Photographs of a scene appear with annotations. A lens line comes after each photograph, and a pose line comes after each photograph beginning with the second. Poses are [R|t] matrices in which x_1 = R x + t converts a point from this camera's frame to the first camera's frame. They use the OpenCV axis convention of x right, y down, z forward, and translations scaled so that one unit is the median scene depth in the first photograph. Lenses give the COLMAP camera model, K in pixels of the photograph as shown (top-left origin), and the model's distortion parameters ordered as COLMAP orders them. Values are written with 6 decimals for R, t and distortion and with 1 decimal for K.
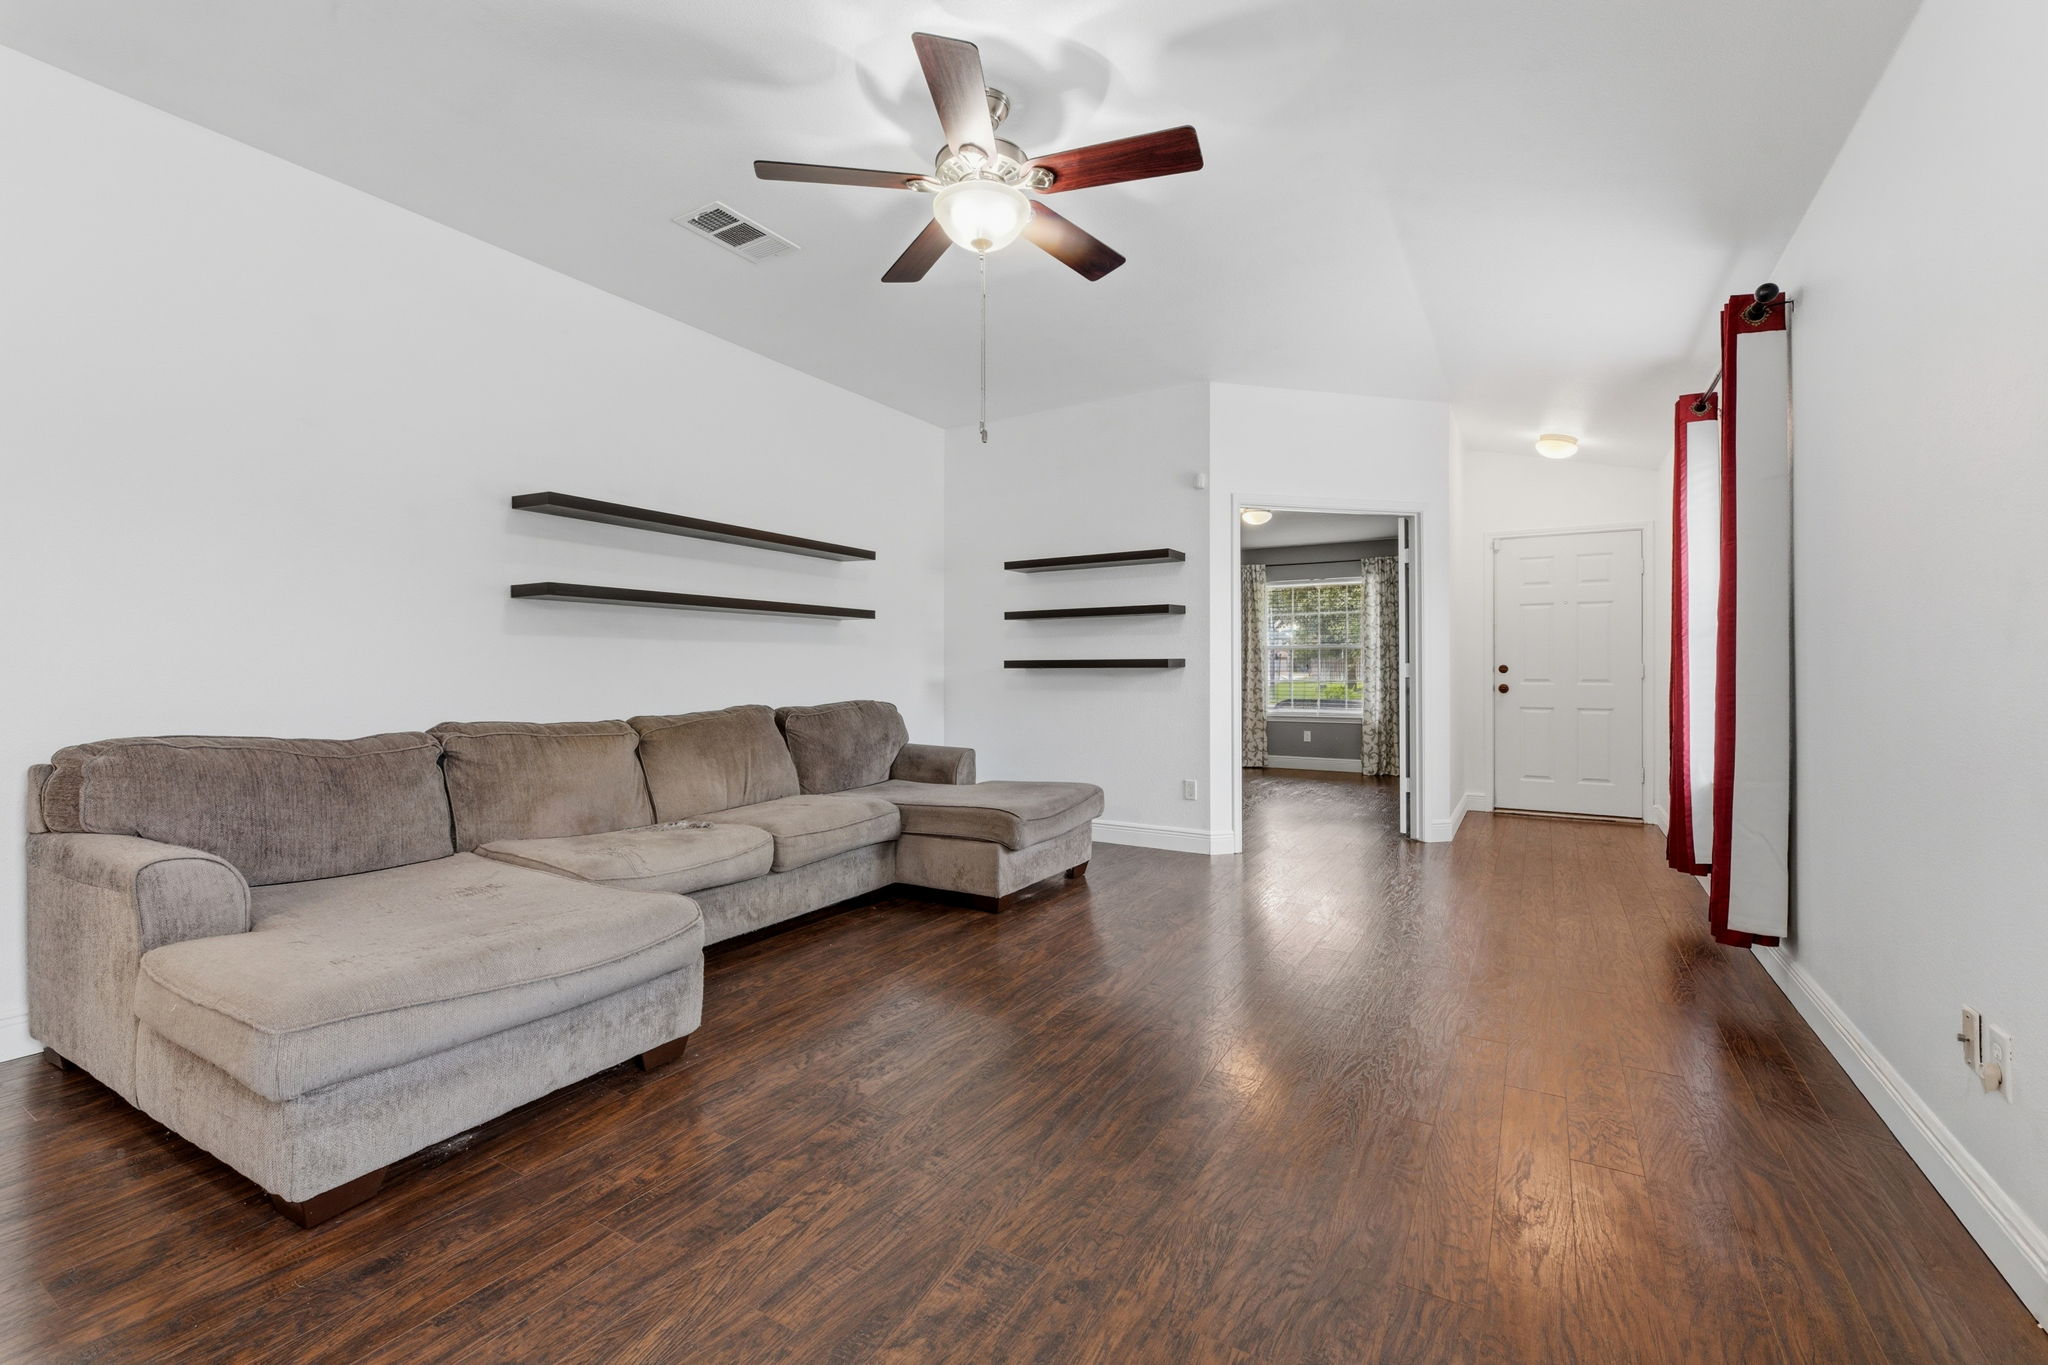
lens RADIAL K [[851.8, 0, 1027.2], [0, 851.8, 673.0], [0, 0, 1]] dist [-0.004569, 0.000130]
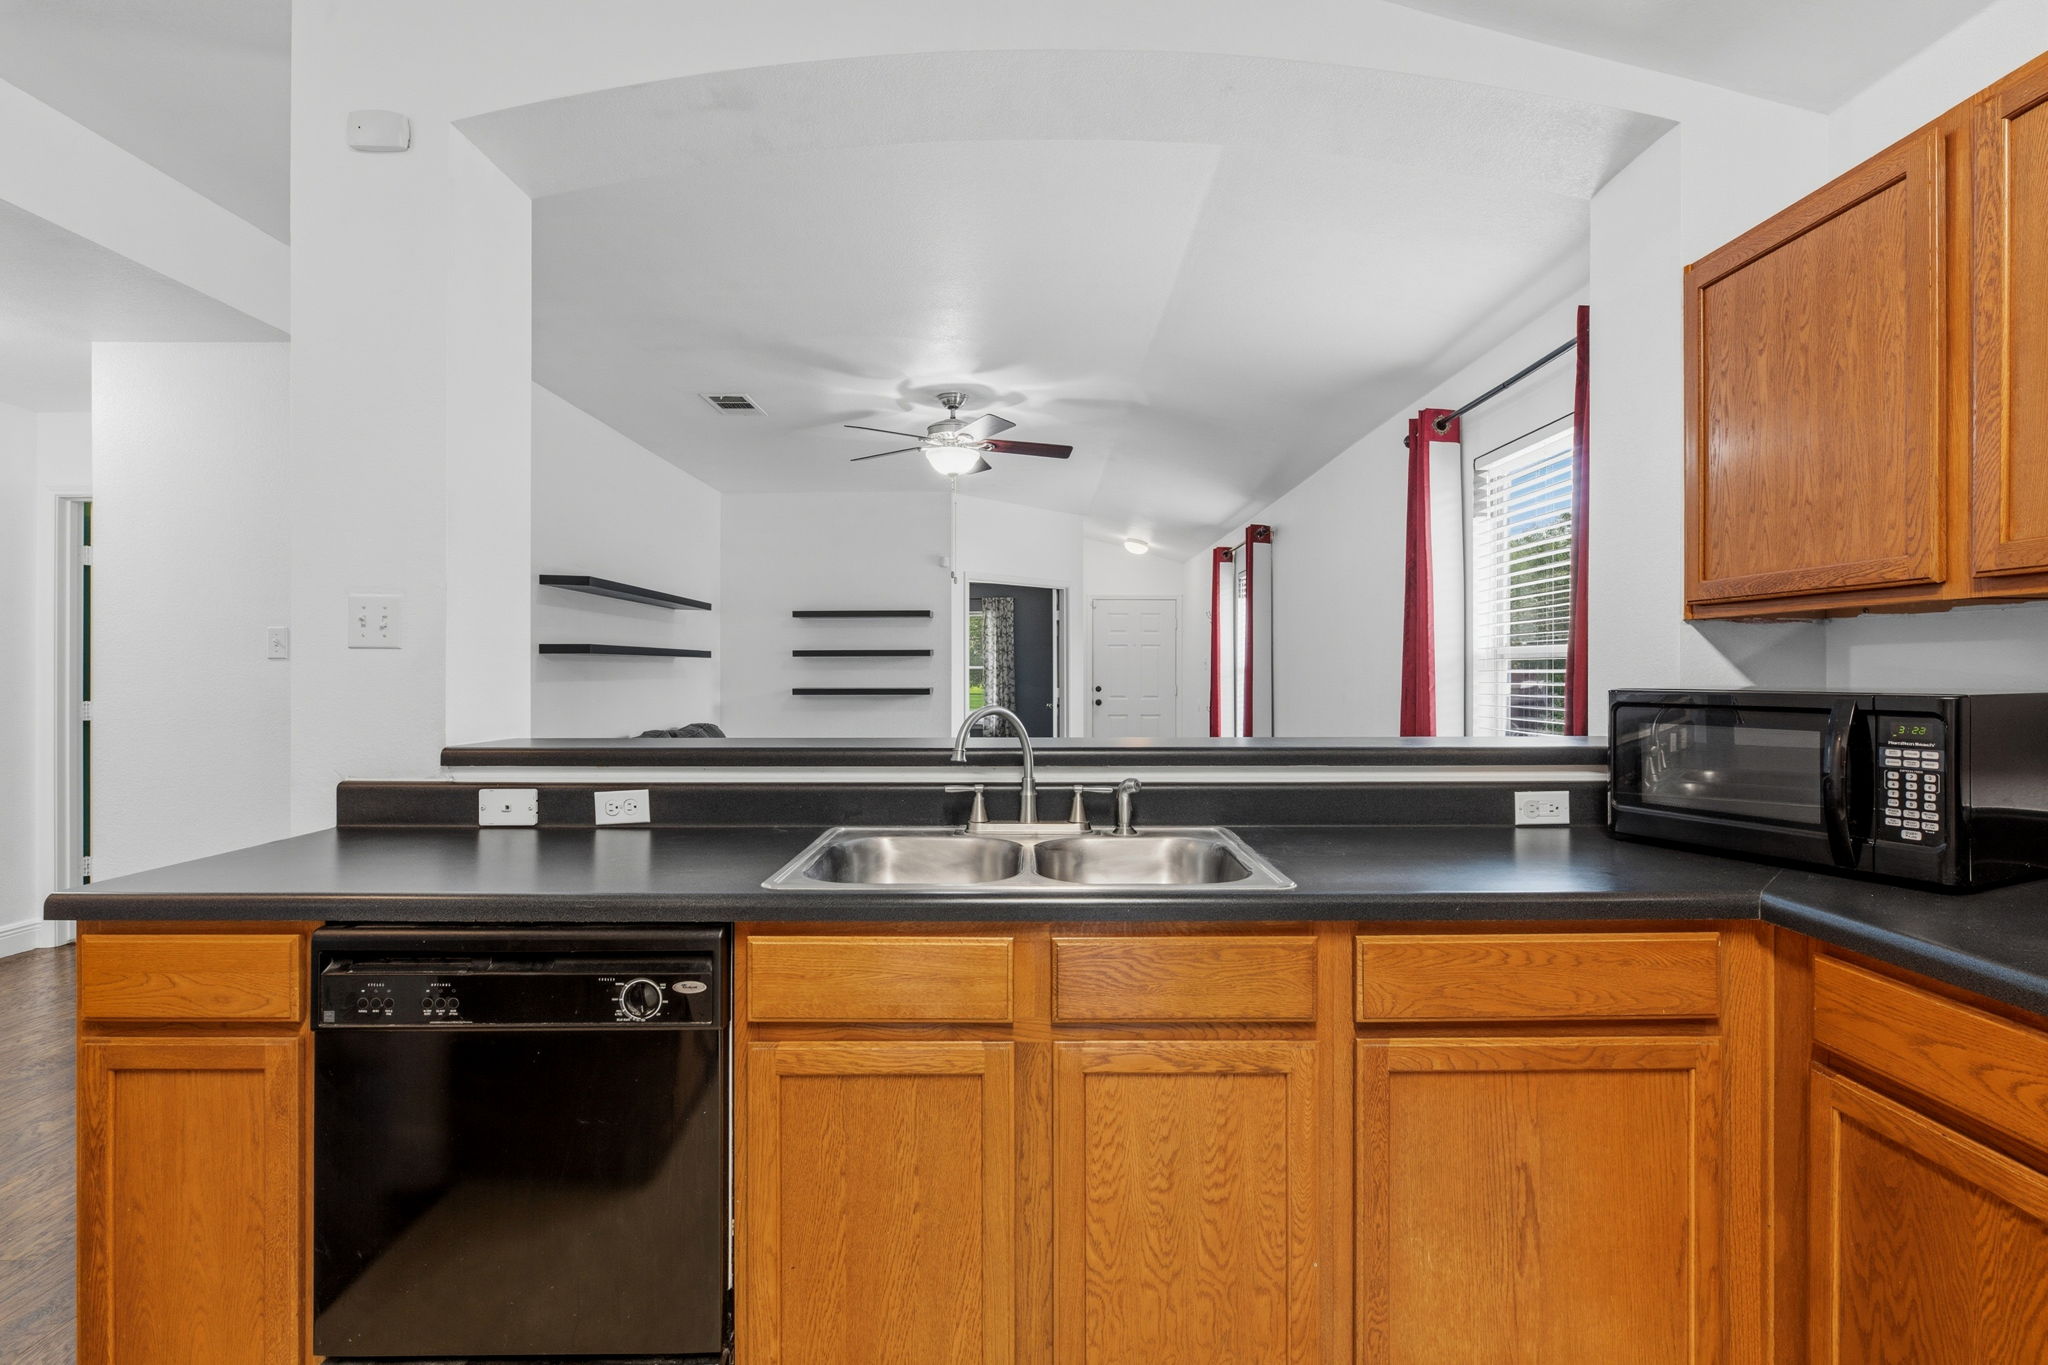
lens RADIAL K [[927.8, 0, 1021.1], [0, 927.8, 677.1], [0, 0, 1]] dist [0.000013, -0.000469]
pose [[0.862346, -0.001250, 0.506317, -0.813111], [-0.000445, 0.999995, 0.003225, -0.069025], [-0.506318, -0.003006, 0.862341, -0.681129]]
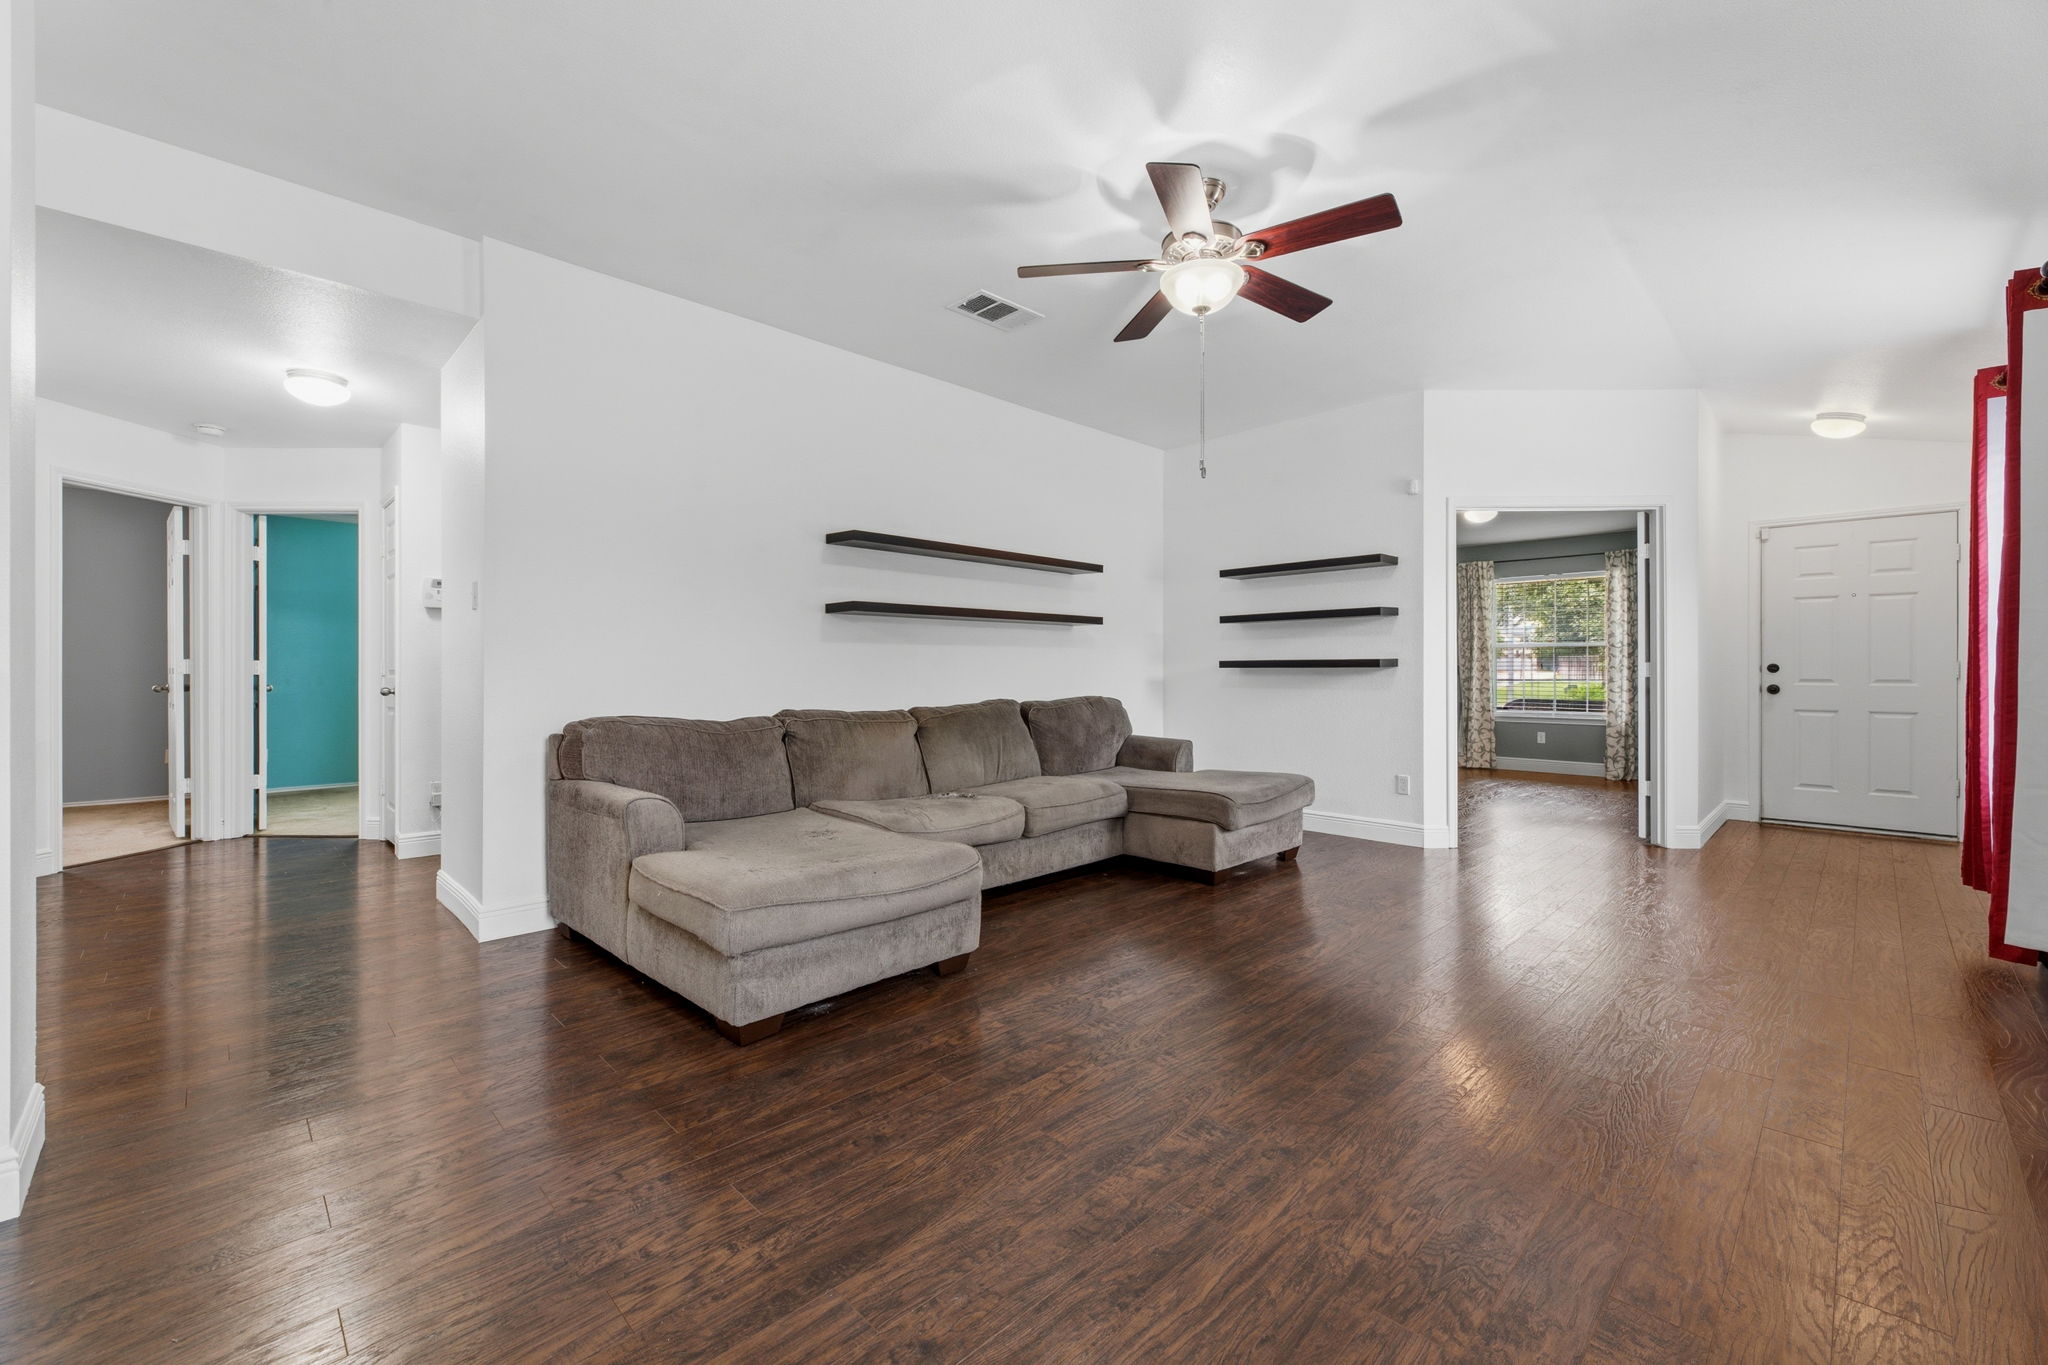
lens RADIAL K [[817.5, 0, 1029.7], [0, 817.5, 671.0], [0, 0, 1]] dist [-0.002312, 0.000182]
pose [[0.968088, 0.000430, -0.250612, 0.000305], [-0.000619, 1.000000, -0.000673, -0.001255], [0.250611, 0.000806, 0.968087, -0.138044]]
